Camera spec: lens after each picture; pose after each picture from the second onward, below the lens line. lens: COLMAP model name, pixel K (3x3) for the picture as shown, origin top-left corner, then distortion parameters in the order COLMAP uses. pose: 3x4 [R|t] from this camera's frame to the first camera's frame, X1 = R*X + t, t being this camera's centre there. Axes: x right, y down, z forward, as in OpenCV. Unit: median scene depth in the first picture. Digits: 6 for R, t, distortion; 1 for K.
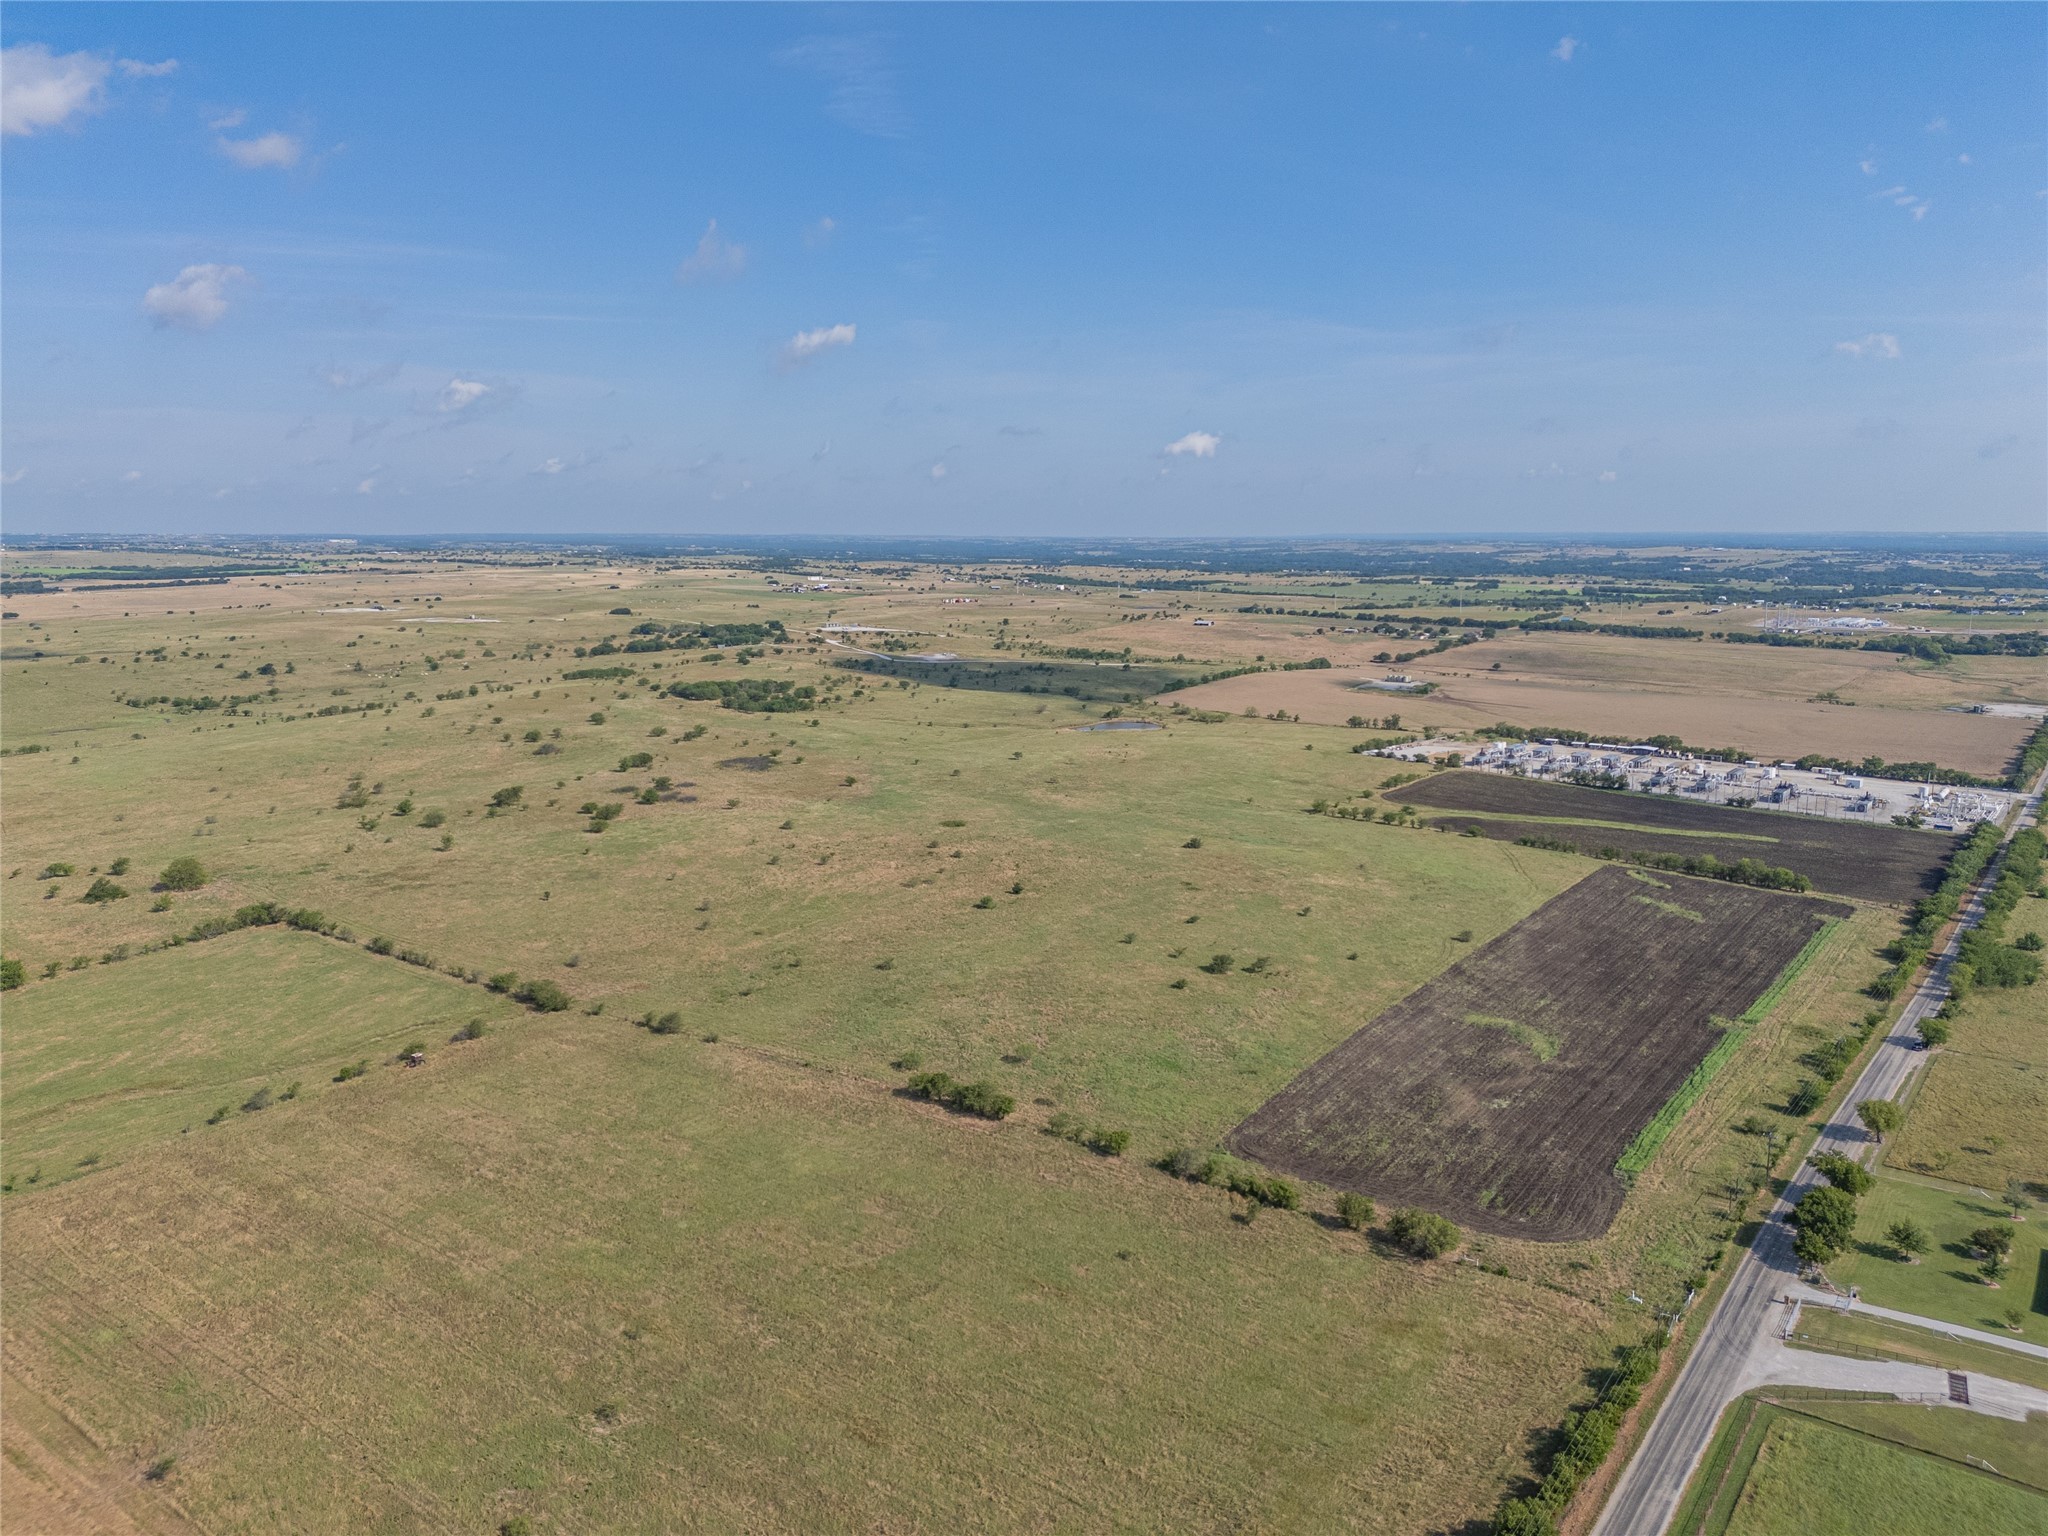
lens RADIAL K [[1513.8, 0, 1005.0], [0, 1513.8, 773.5], [0, 0, 1]] dist [0.076712, -0.072301]
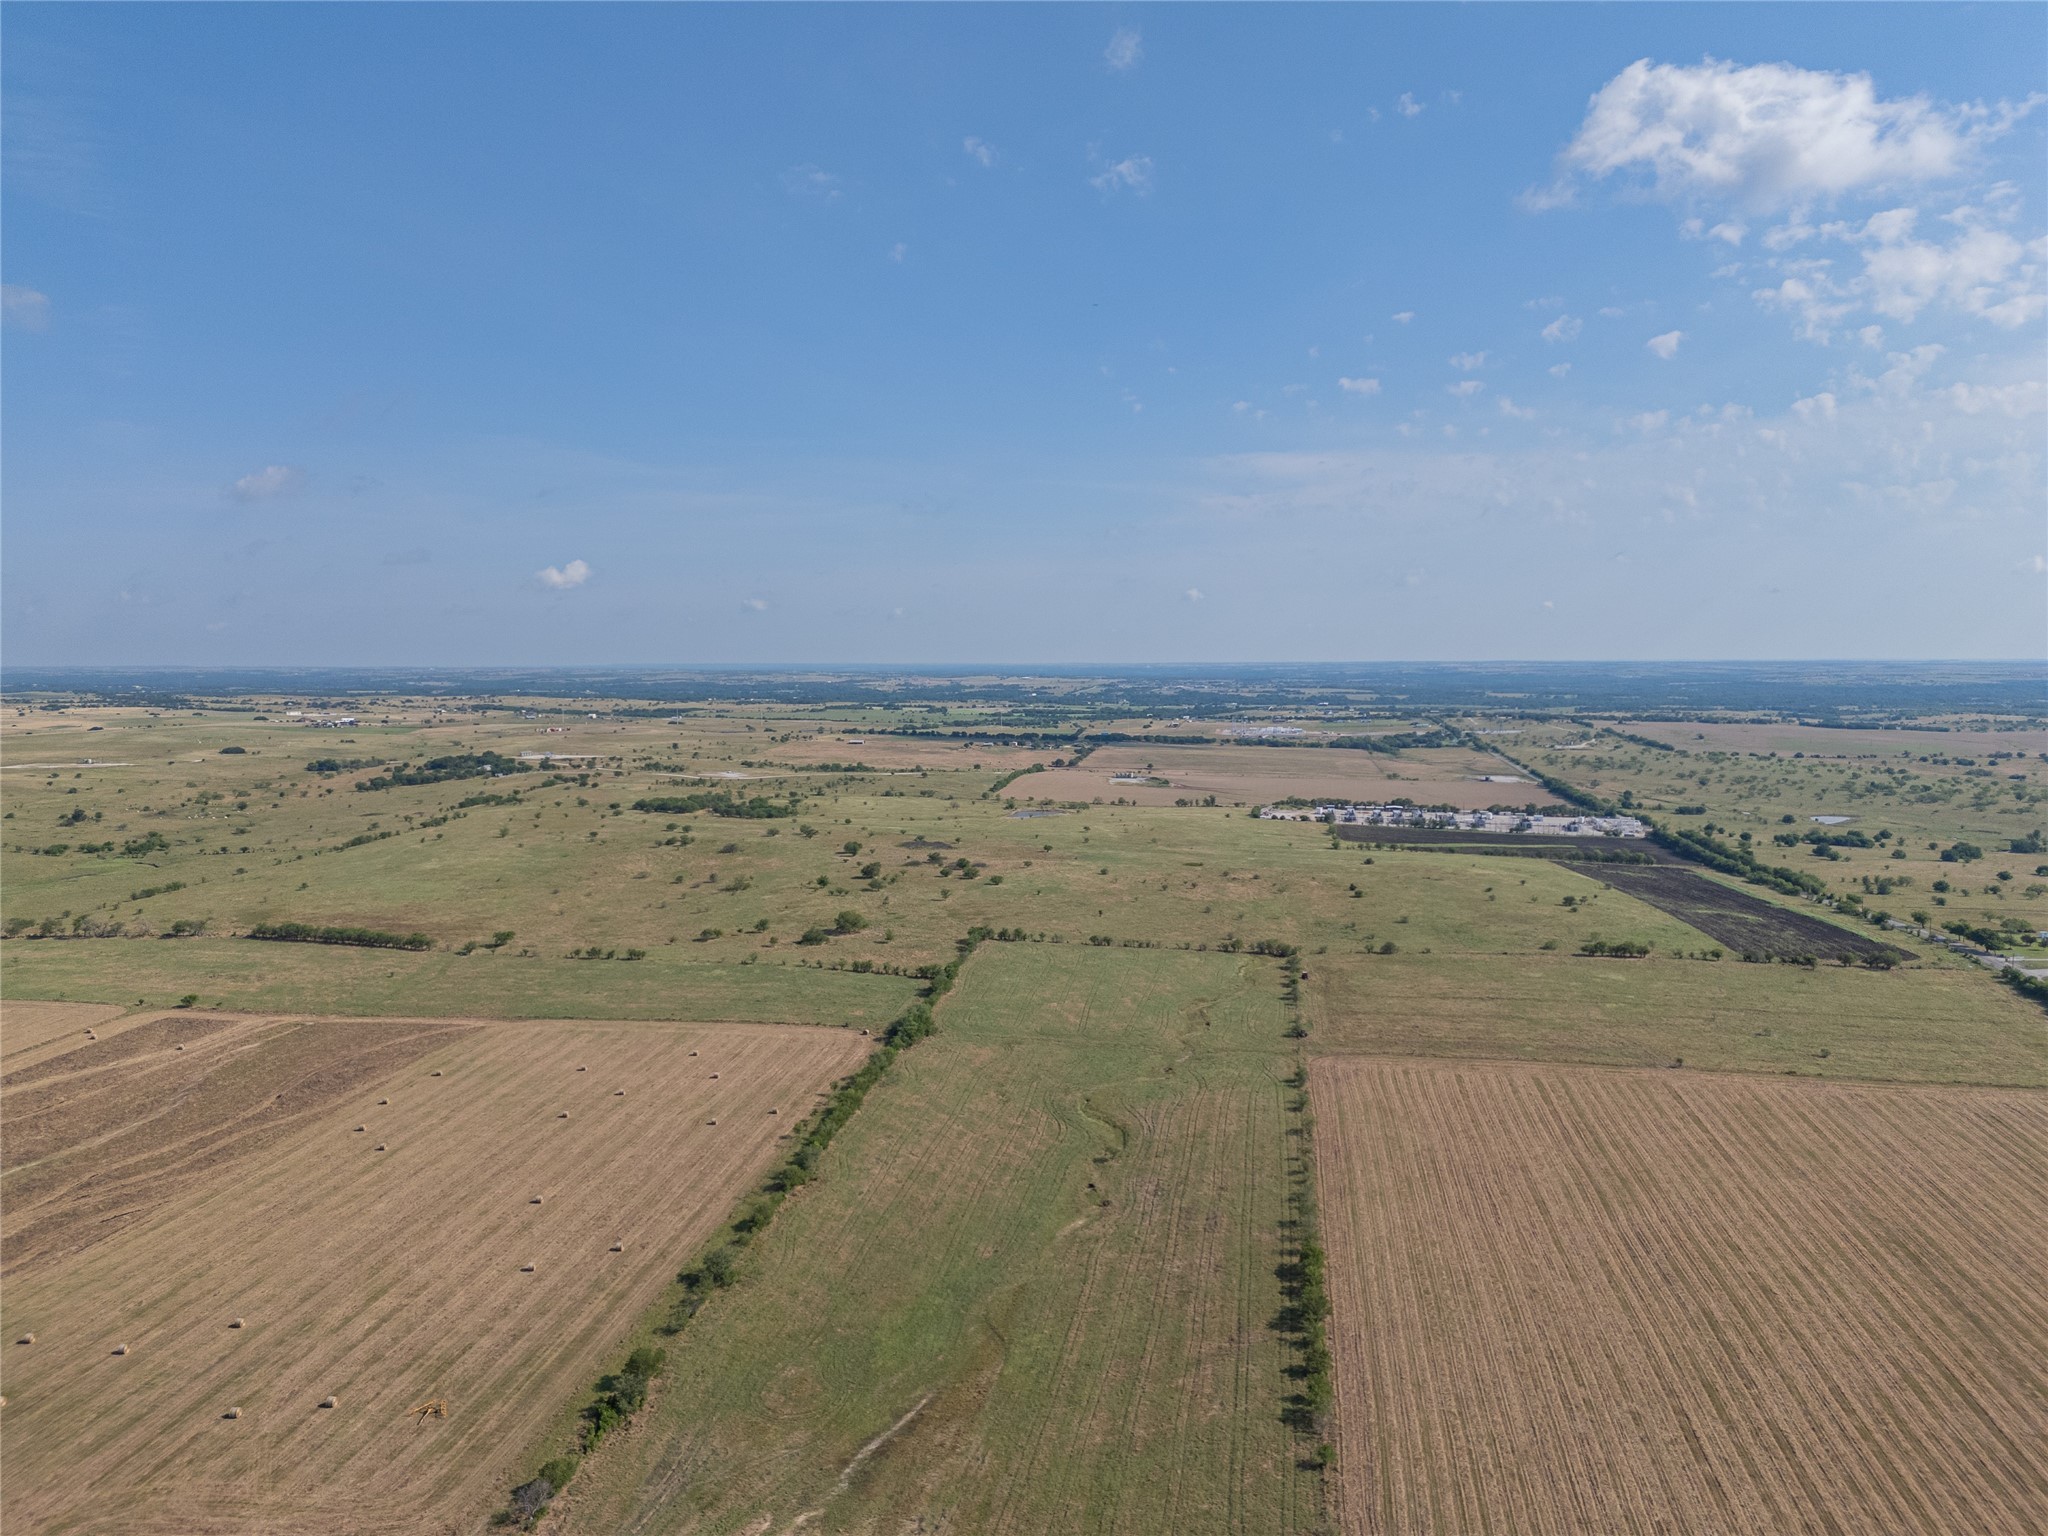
lens RADIAL K [[1512.9, 0, 1009.0], [0, 1512.9, 769.1], [0, 0, 1]] dist [0.075403, -0.074285]
pose [[0.893503, -0.038070, 0.447440, -0.980491], [0.076632, 0.994711, -0.068394, 0.032217], [-0.442470, 0.095399, 0.891695, -0.273772]]
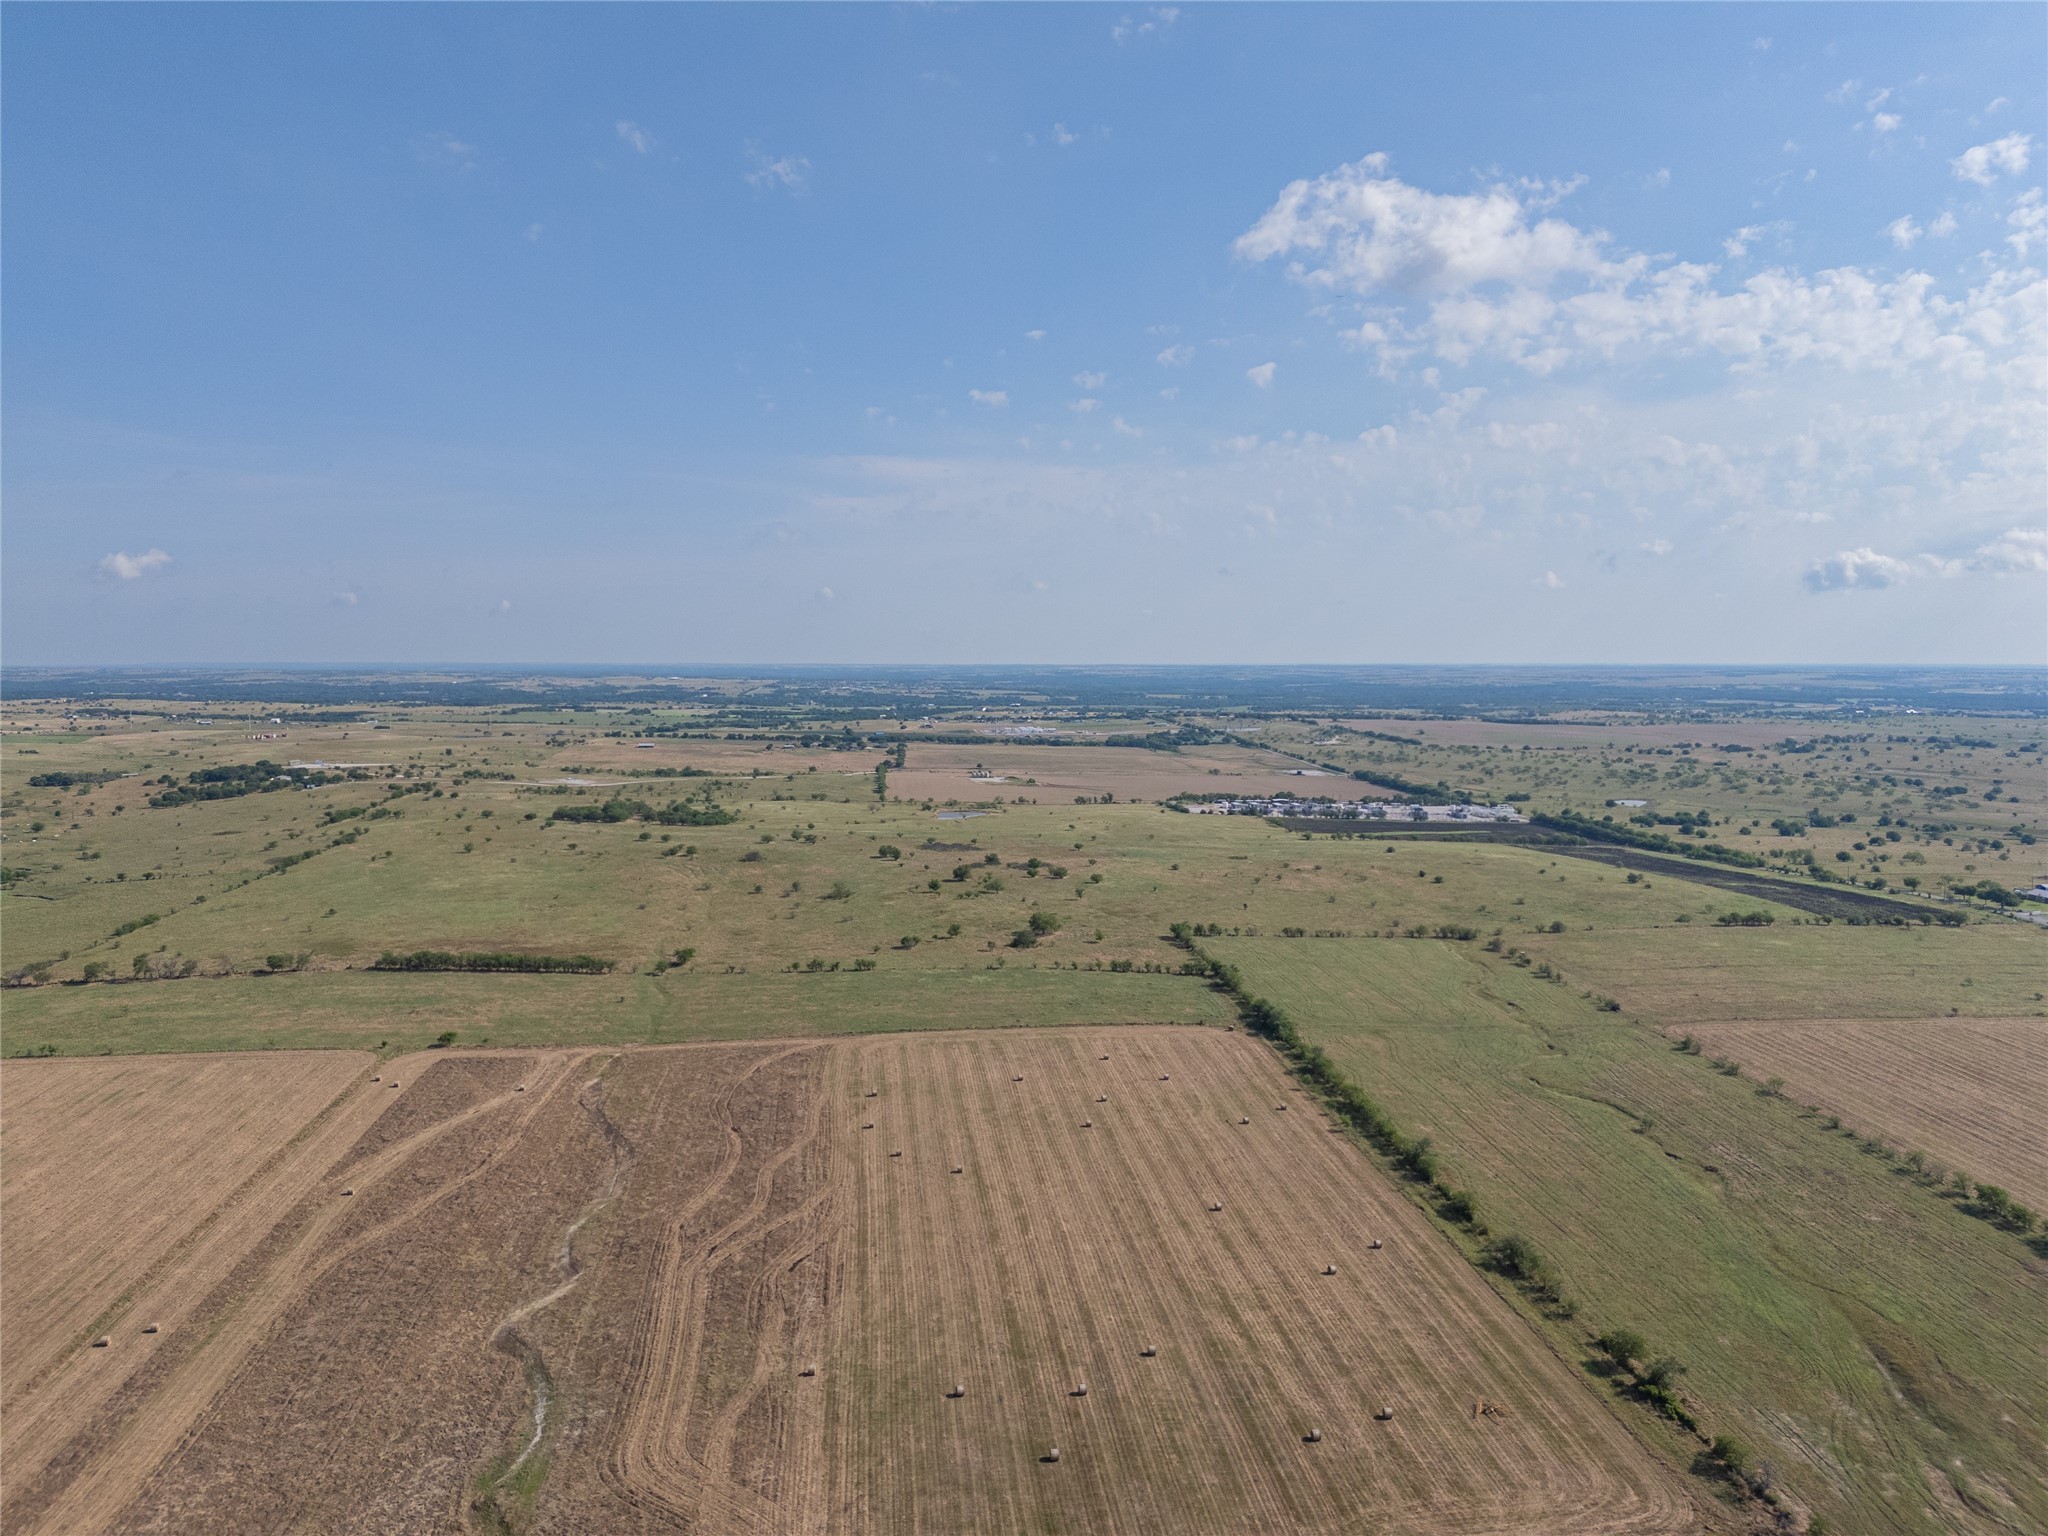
lens RADIAL K [[1509.8, 0, 1012.0], [0, 1509.8, 751.9], [0, 0, 1]] dist [0.077291, -0.076324]
pose [[0.748341, -0.043515, 0.661886, -1.398489], [0.107450, 0.992619, -0.056226, -0.012919], [-0.654554, 0.113196, 0.747493, -0.000369]]
